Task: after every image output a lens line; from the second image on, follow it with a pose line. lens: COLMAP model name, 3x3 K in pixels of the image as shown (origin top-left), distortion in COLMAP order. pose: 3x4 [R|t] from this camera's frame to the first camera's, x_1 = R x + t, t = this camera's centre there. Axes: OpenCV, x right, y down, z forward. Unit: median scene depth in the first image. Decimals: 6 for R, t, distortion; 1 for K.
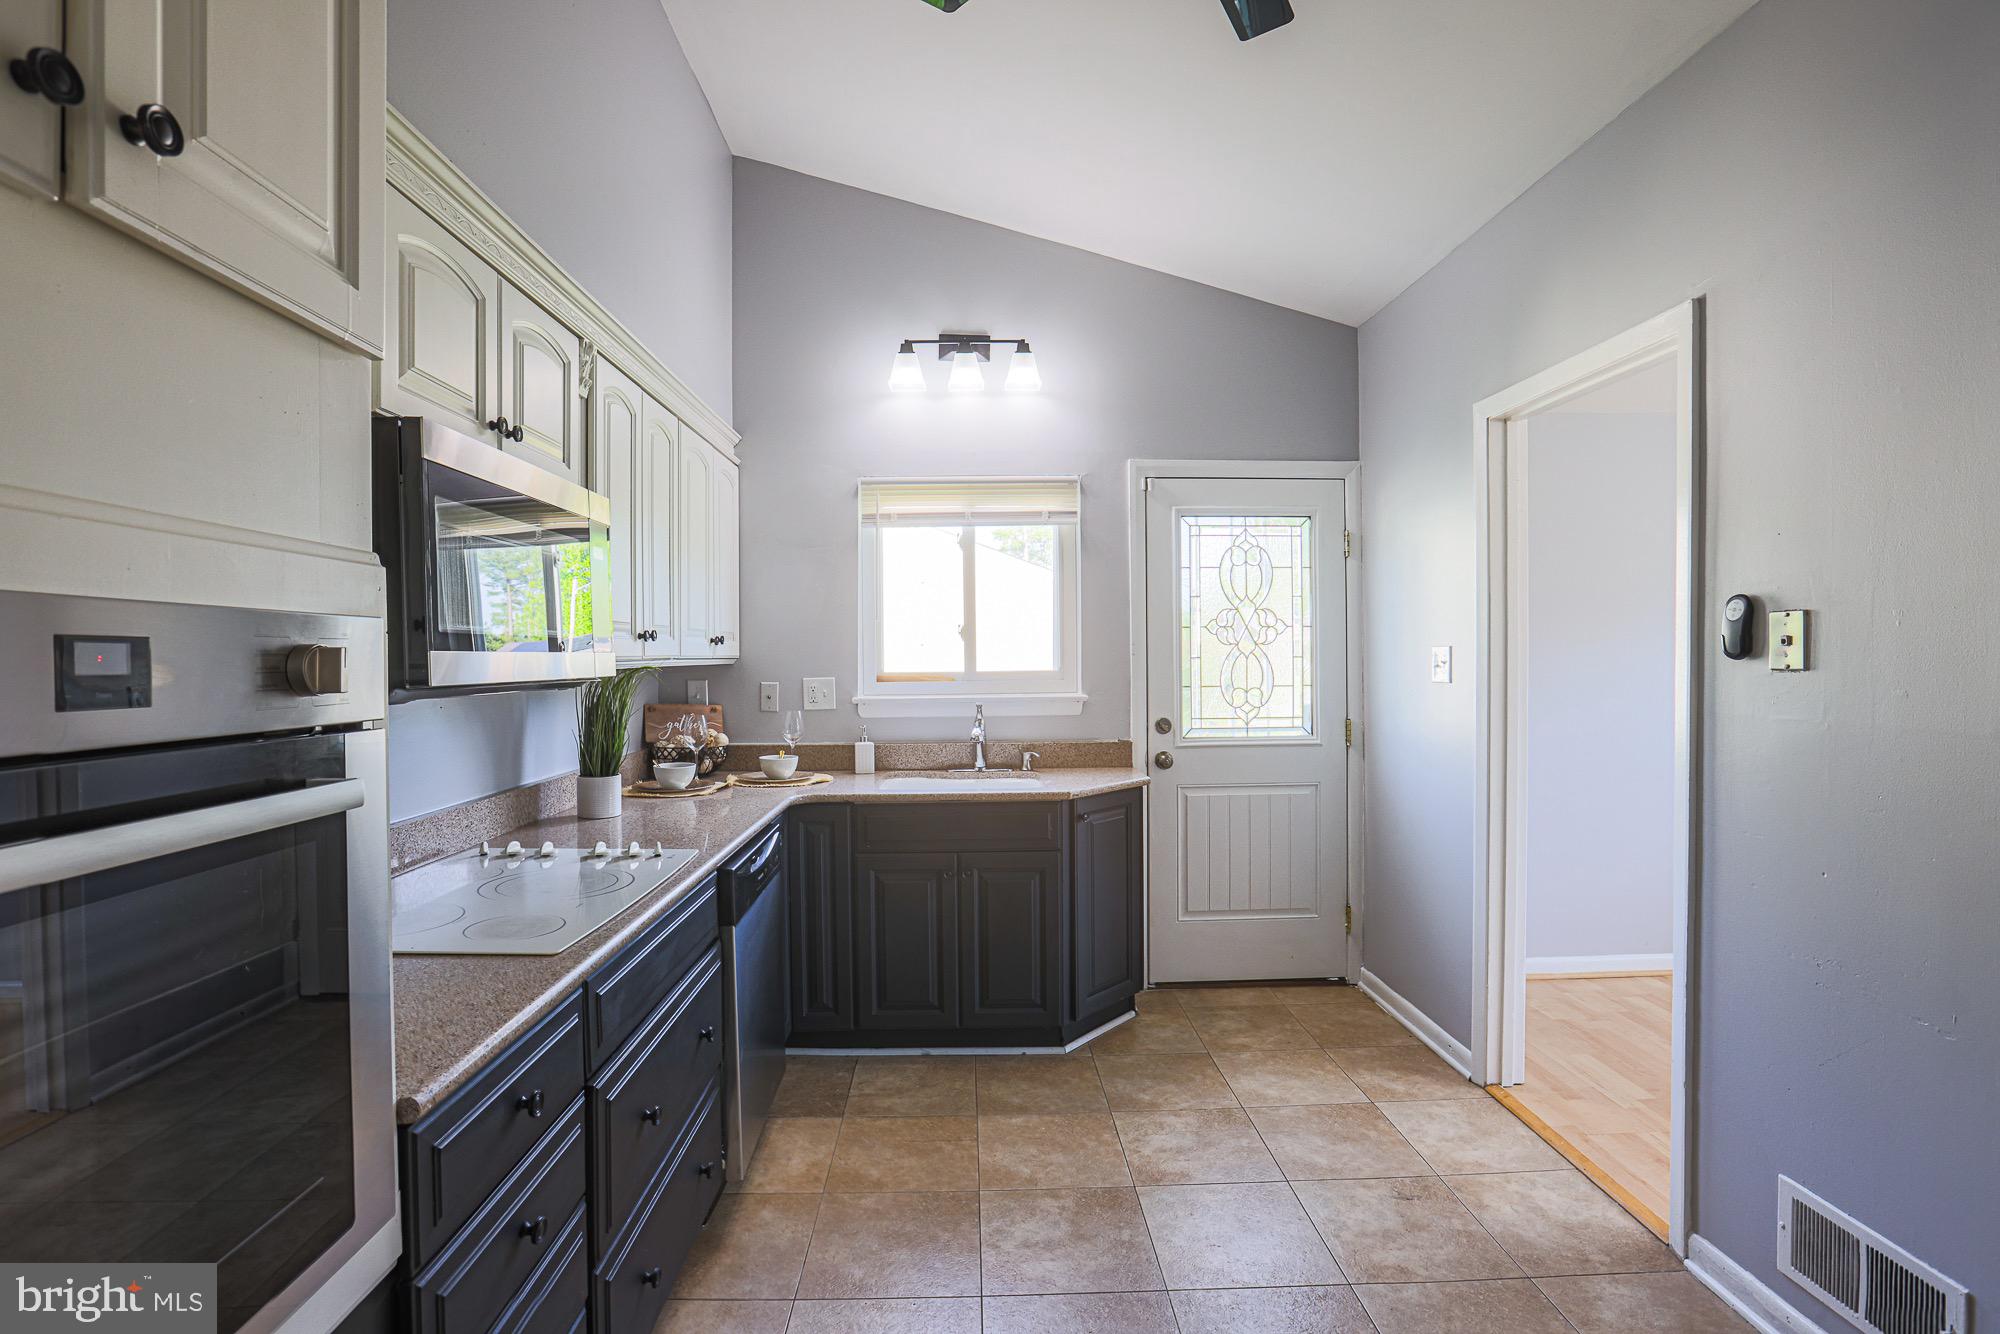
lens RADIAL K [[941.8, 0, 994.5], [0, 941.8, 655.7], [0, 0, 1]] dist [-0.061140, 0.024471]
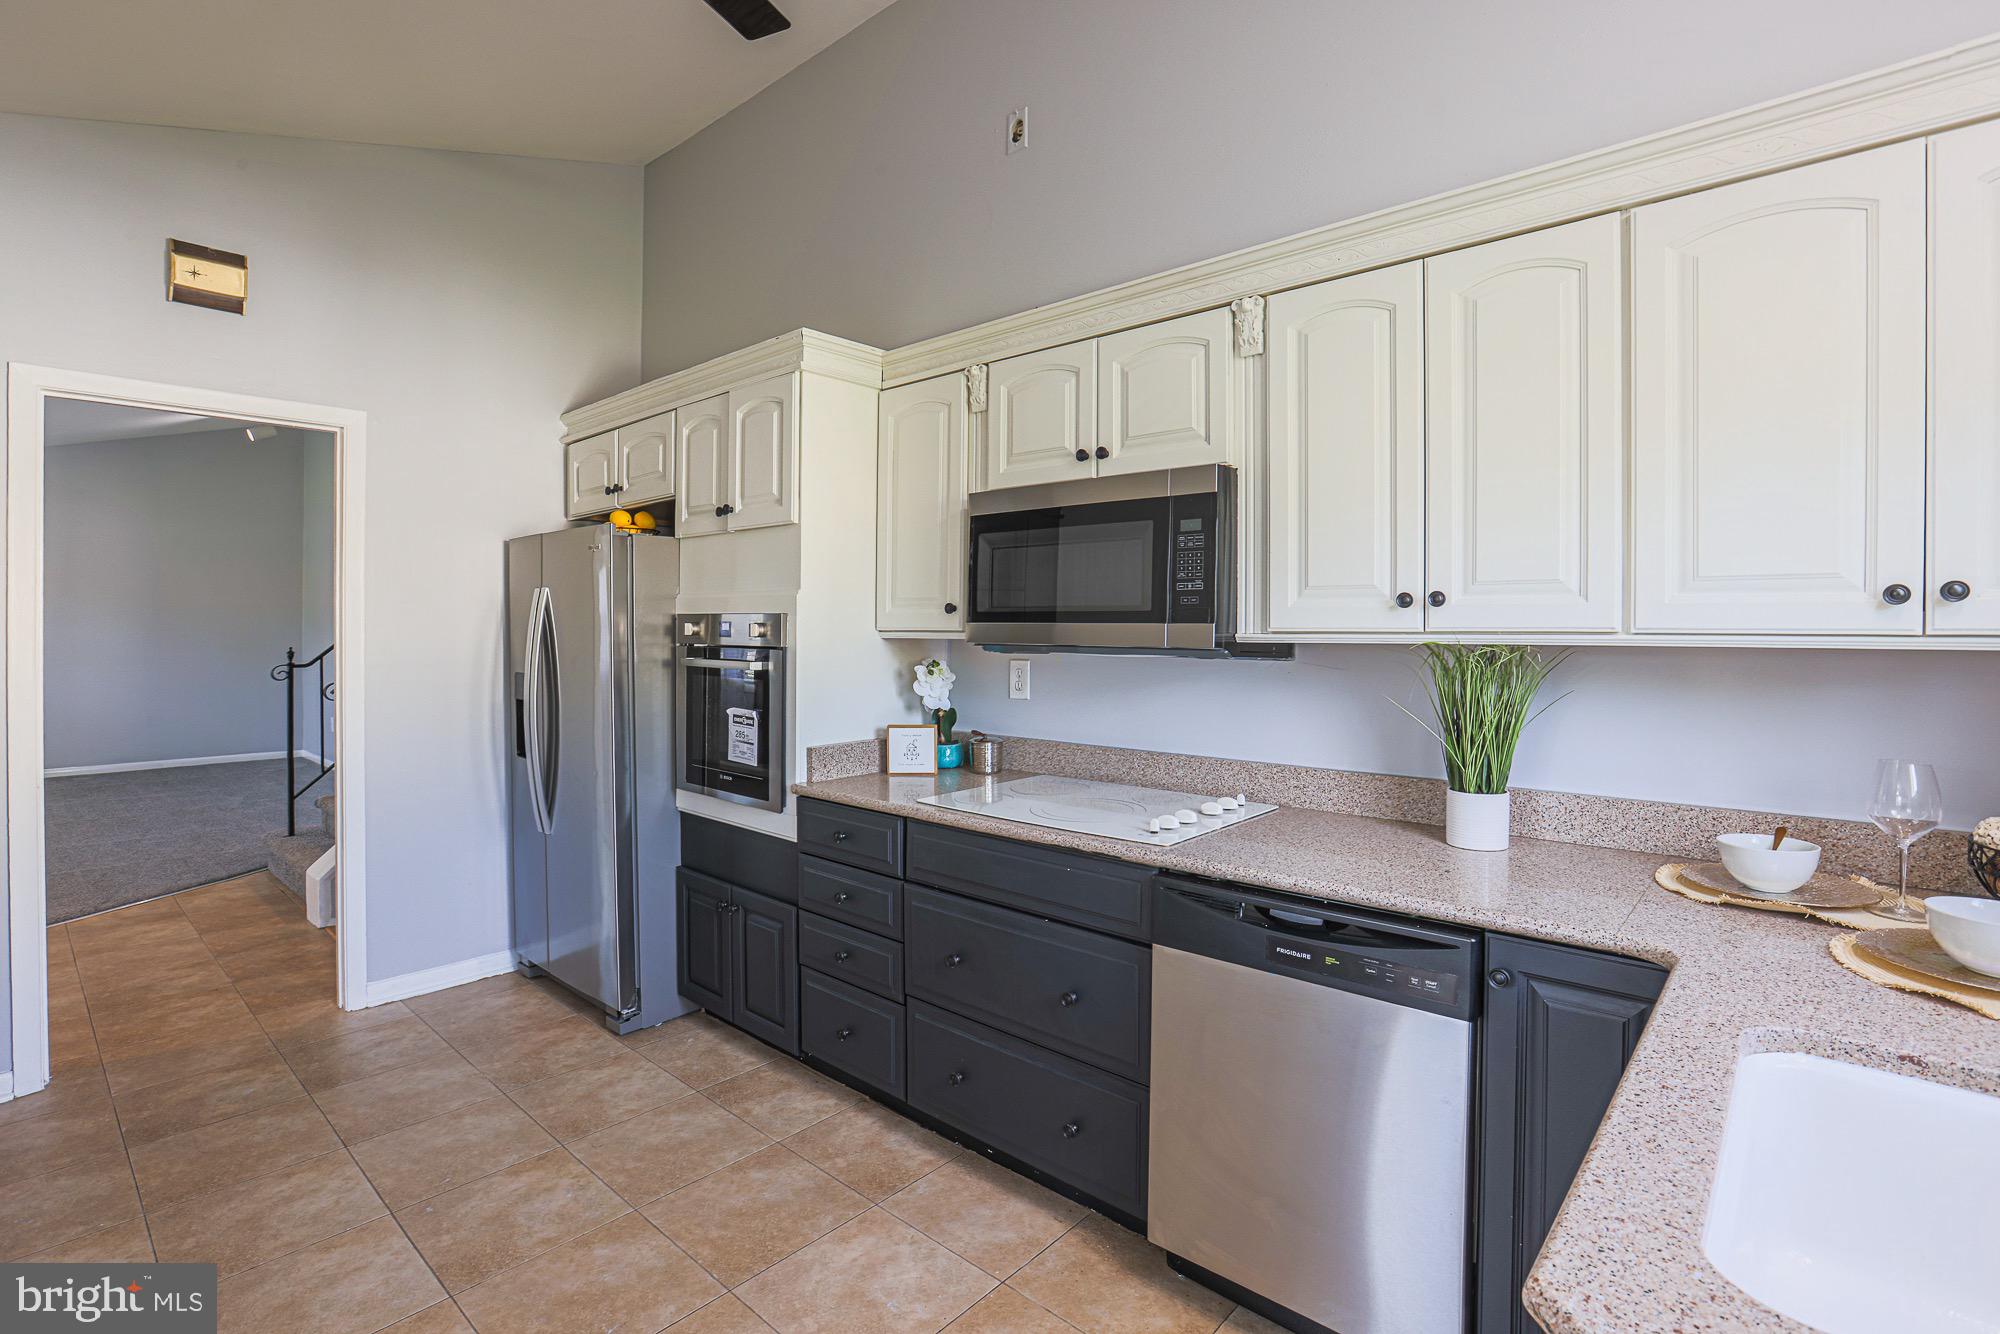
lens RADIAL K [[943.0, 0, 1001.9], [0, 943.0, 631.1], [0, 0, 1]] dist [-0.037055, -0.000046]
pose [[-0.685168, 0.009161, -0.728328, 0.284067], [0.001615, 0.999938, 0.011058, -0.004194], [0.728383, 0.006400, -0.685140, 0.954104]]
